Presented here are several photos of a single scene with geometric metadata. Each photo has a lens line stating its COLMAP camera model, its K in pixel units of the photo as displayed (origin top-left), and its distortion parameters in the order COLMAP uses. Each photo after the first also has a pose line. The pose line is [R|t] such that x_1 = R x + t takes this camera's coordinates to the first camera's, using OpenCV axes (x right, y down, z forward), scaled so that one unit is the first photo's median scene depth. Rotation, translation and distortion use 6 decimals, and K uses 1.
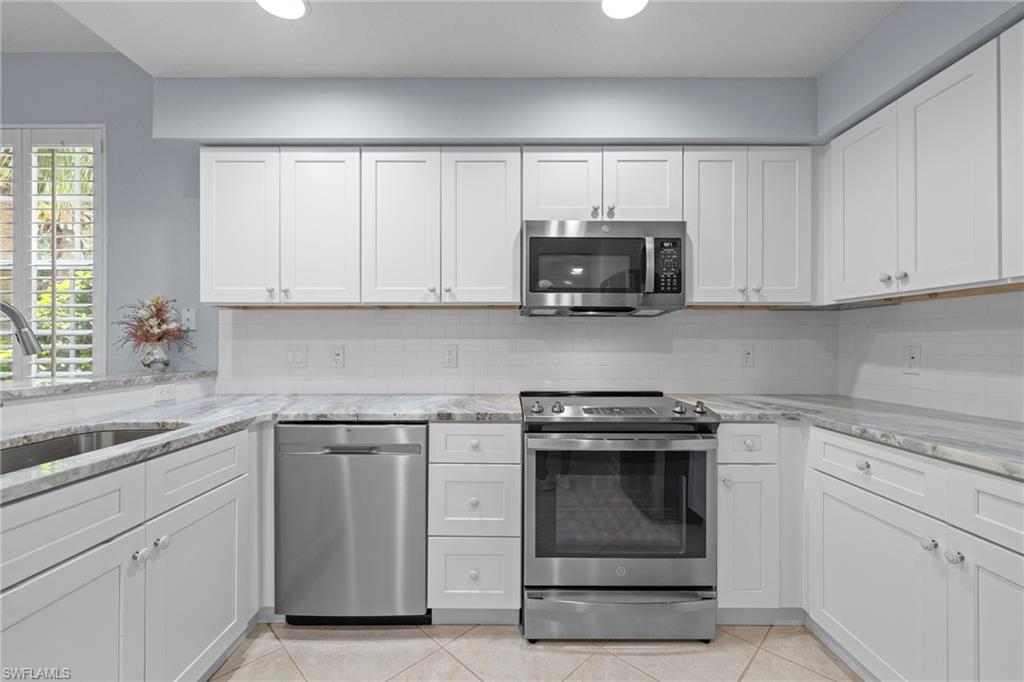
lens RADIAL K [[444.6, 0, 507.6], [0, 444.6, 339.2], [0, 0, 1]] dist [0.008729, 0.000393]
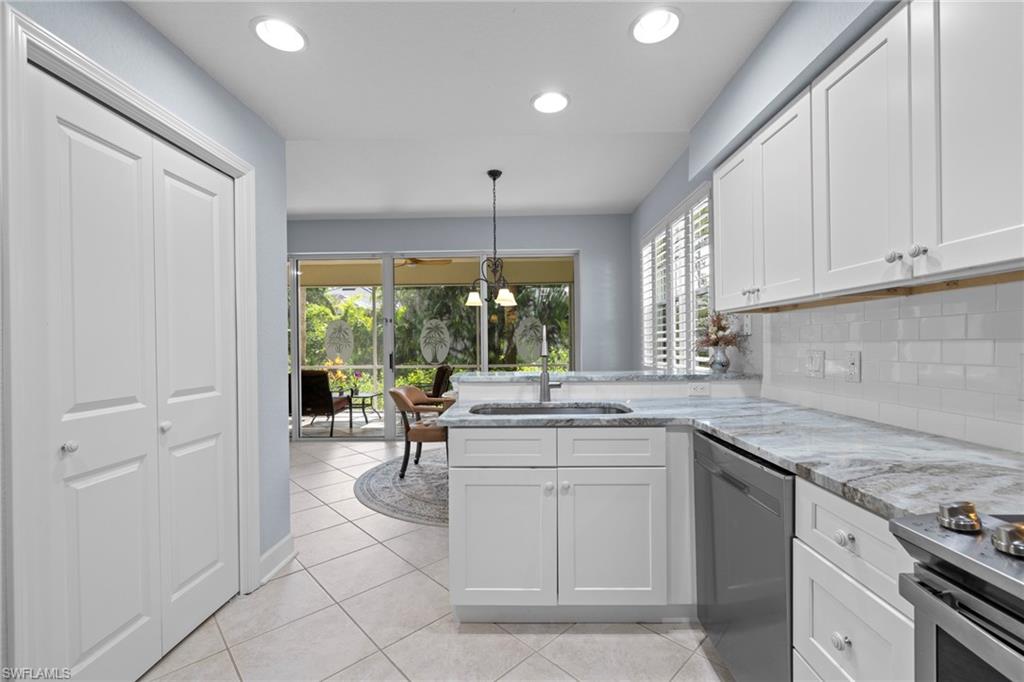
lens RADIAL K [[444.6, 0, 508.8], [0, 444.6, 345.5], [0, 0, 1]] dist [0.008729, 0.000393]
pose [[-0.027237, 0.005634, -0.999613, 0.442535], [0.018671, 0.999813, 0.005126, -0.013152], [0.999455, -0.018524, -0.027337, 0.536961]]
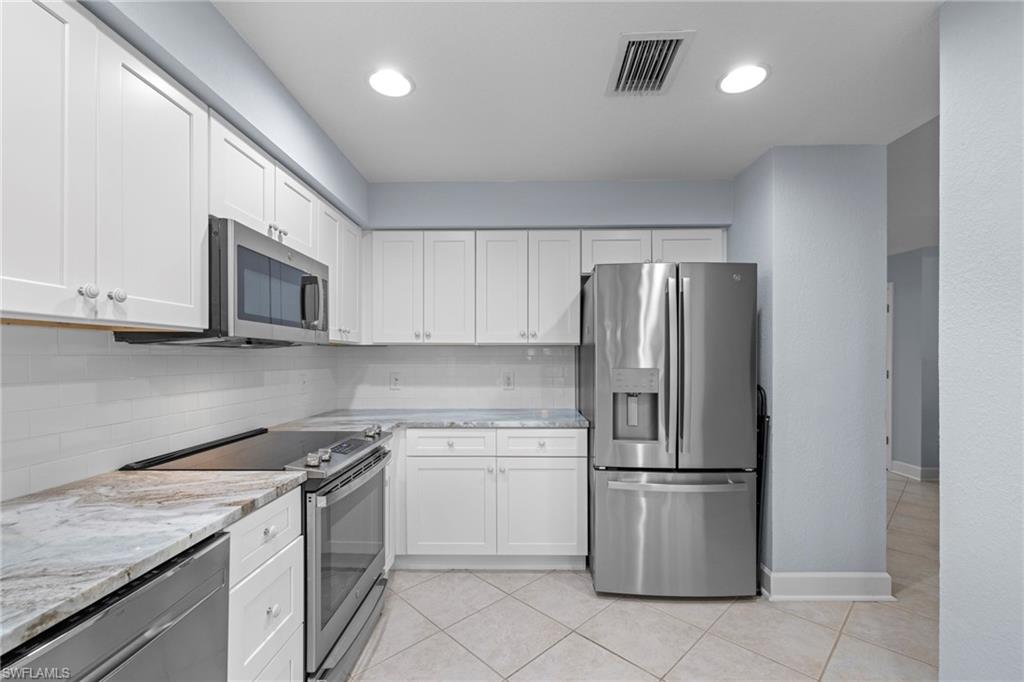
lens RADIAL K [[444.6, 0, 508.1], [0, 444.6, 357.0], [0, 0, 1]] dist [0.008729, 0.000393]
pose [[0.014153, 0.000285, 0.999900, -0.705105], [-0.008629, 0.999963, -0.000163, -0.044525], [-0.999863, -0.008626, 0.014155, 0.546230]]
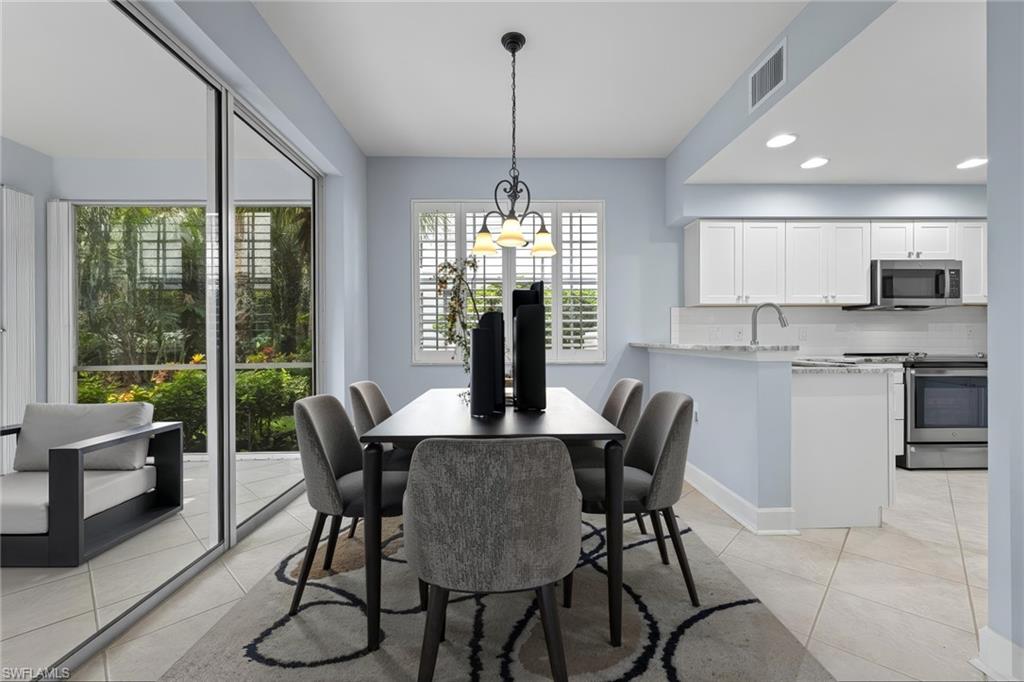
lens RADIAL K [[440.3, 0, 512.8], [0, 440.3, 338.0], [0, 0, 1]] dist [0.015986, -0.000109]
pose [[0.998968, -0.004499, 0.045203, -1.642906], [0.003971, 0.999923, 0.011746, 0.037538], [-0.045252, -0.011555, 0.998909, -0.847928]]
